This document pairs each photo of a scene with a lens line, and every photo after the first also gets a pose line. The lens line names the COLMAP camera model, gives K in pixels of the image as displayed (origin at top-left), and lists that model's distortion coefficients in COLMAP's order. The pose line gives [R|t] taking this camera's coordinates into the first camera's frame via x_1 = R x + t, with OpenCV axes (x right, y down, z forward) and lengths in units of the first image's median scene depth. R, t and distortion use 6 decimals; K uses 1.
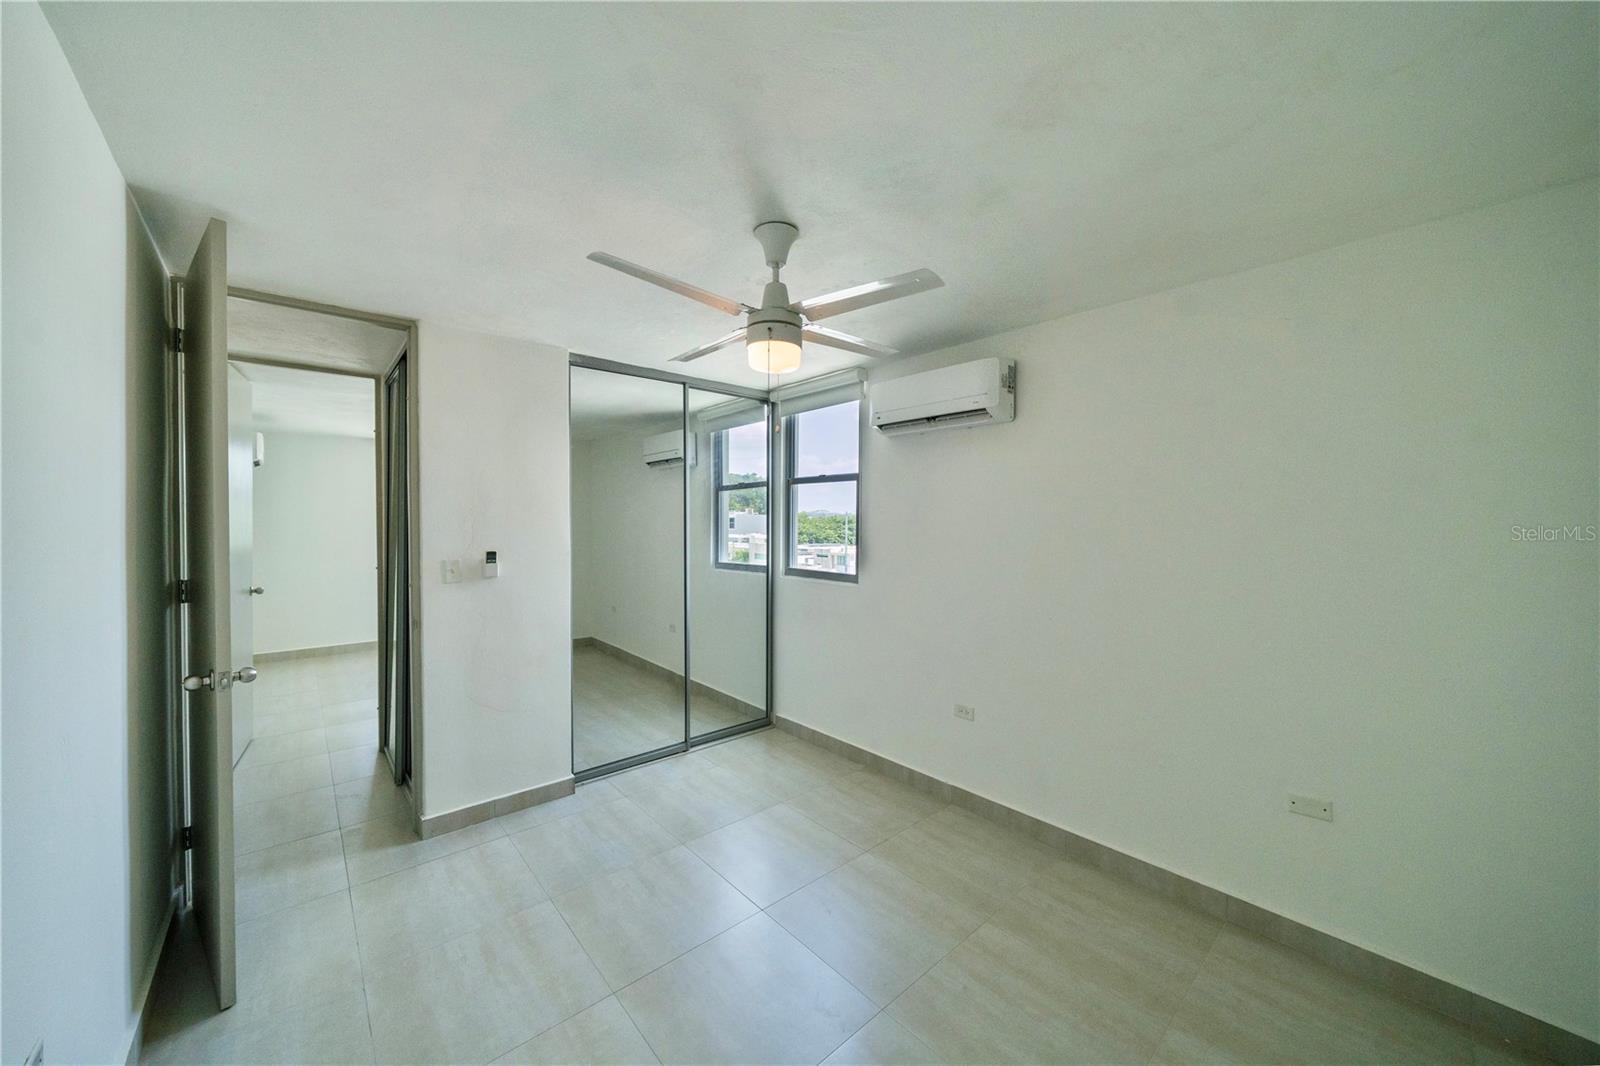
lens RADIAL K [[551.5, 0, 800.1], [0, 551.5, 521.2], [0, 0, 1]] dist [-0.015636, 0.000014]
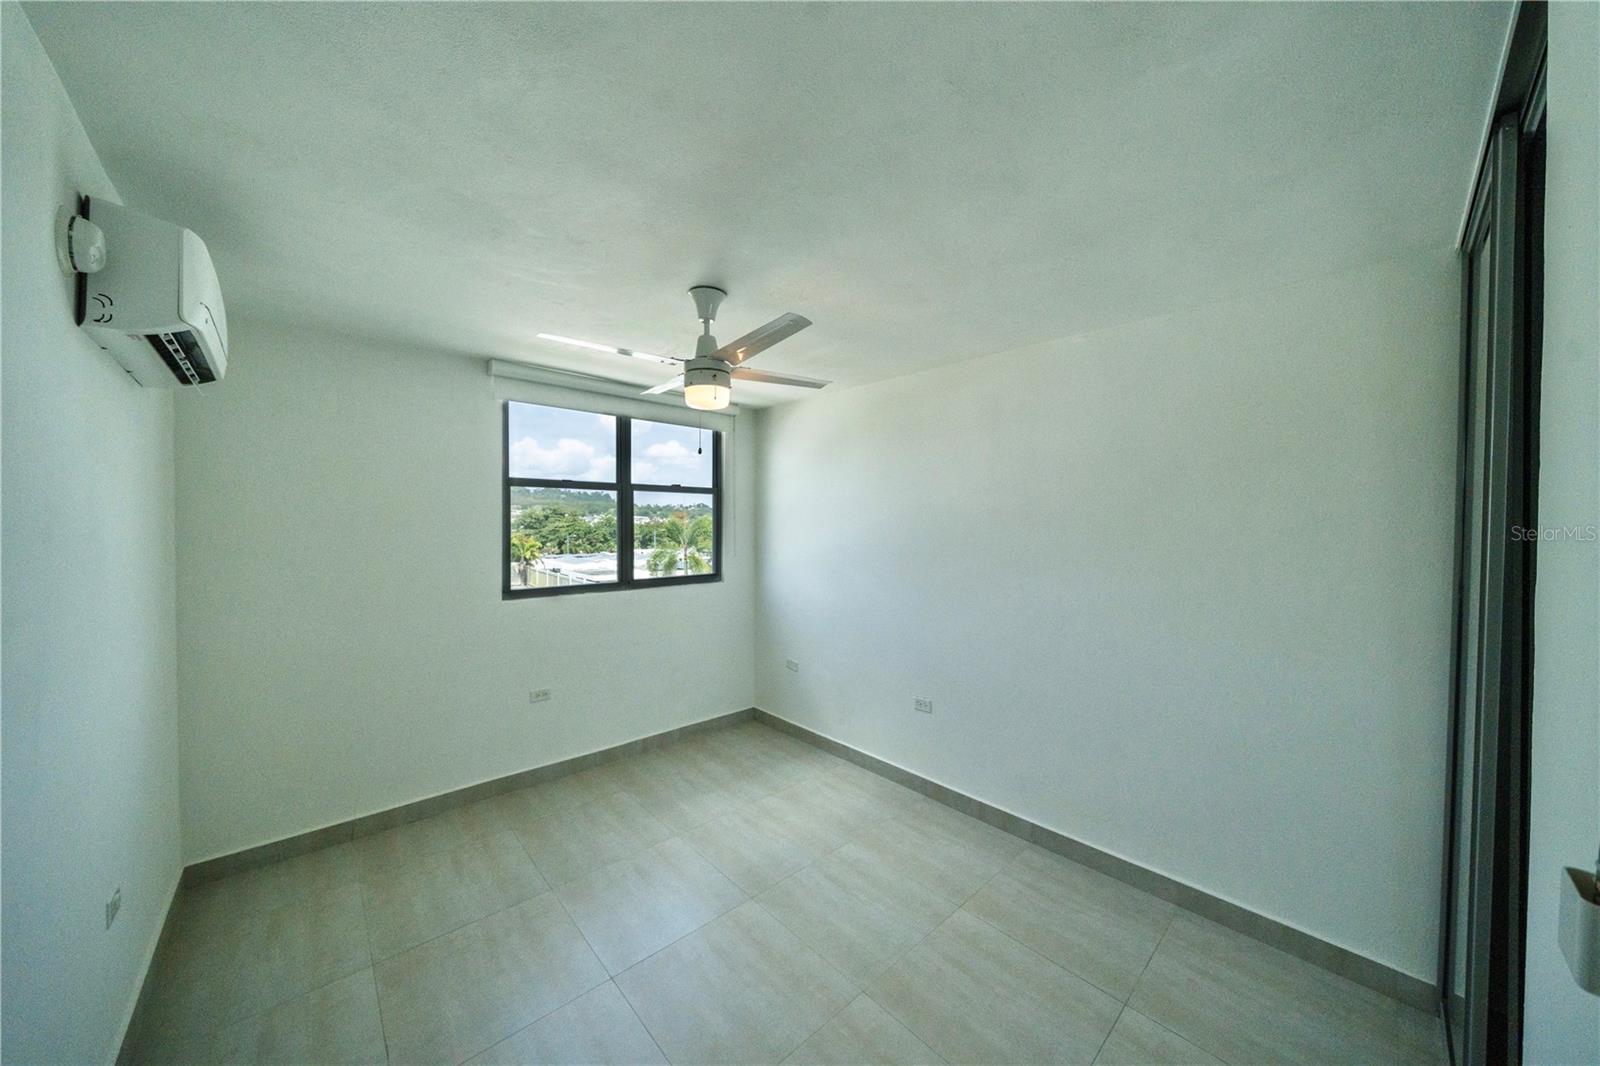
lens RADIAL K [[544.8, 0, 800.0], [0, 544.8, 533.0], [0, 0, 1]] dist [-0.000045, 0.000001]
pose [[0.999947, -0.004189, -0.009384, 0.066921], [0.004265, 0.999958, 0.008082, -0.002527], [0.009349, -0.008121, 0.999923, -0.079380]]
